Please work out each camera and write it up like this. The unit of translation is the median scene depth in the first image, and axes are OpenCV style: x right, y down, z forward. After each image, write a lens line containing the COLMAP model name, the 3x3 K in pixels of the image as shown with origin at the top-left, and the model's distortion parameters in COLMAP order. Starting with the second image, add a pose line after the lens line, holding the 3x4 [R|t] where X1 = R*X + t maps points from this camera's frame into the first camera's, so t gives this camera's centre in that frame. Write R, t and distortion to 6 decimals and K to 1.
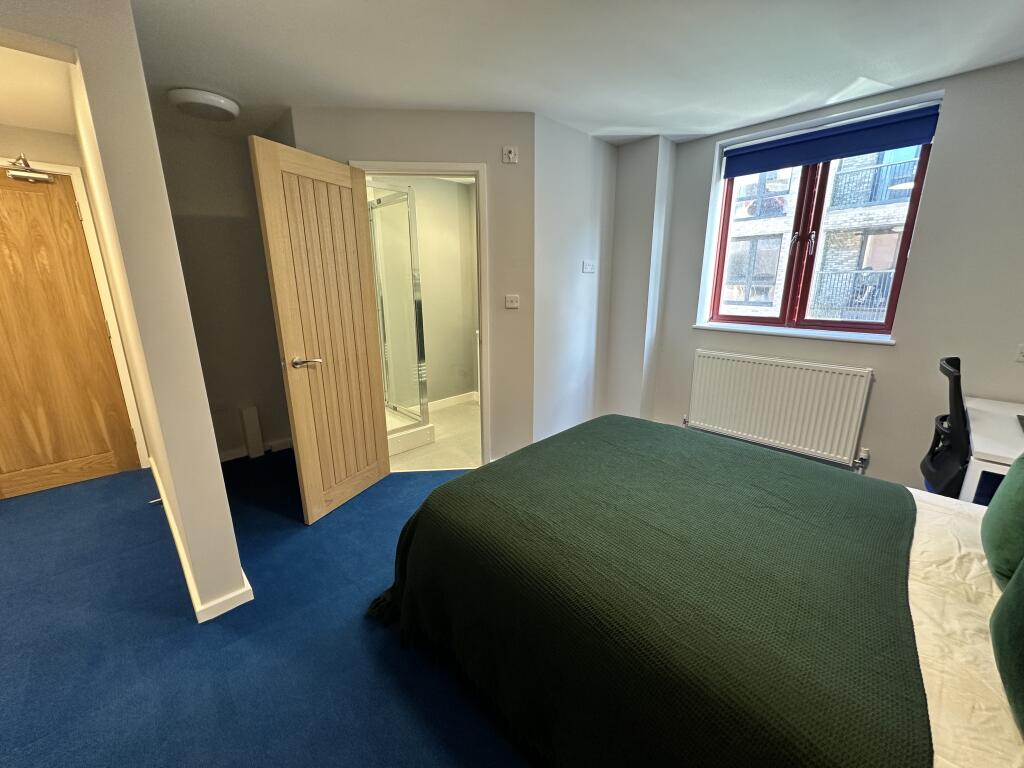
lens RADIAL K [[408.9, 0, 516.3], [0, 408.9, 382.5], [0, 0, 1]] dist [0.000183, -0.000124]
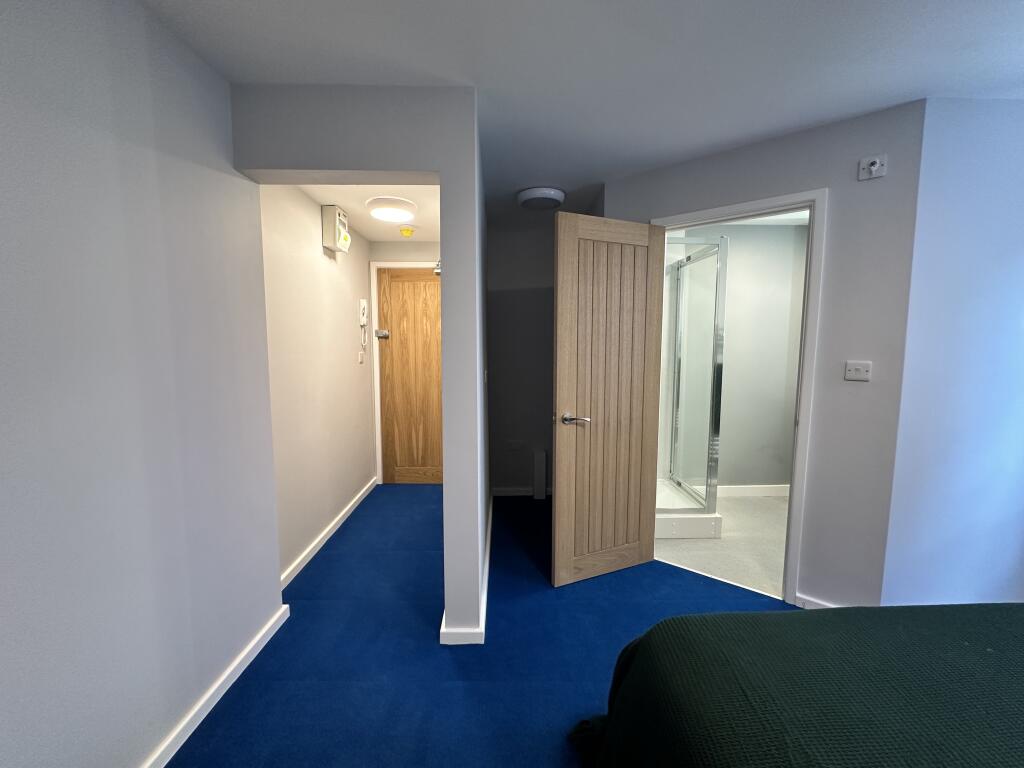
lens RADIAL K [[408.9, 0, 516.3], [0, 408.9, 382.5], [0, 0, 1]] dist [0.000183, -0.000124]
pose [[0.728874, 0.071379, -0.680917, 0.046231], [-0.170799, 0.982063, -0.079880, -0.030224], [0.663001, 0.174522, 0.727991, 0.146632]]
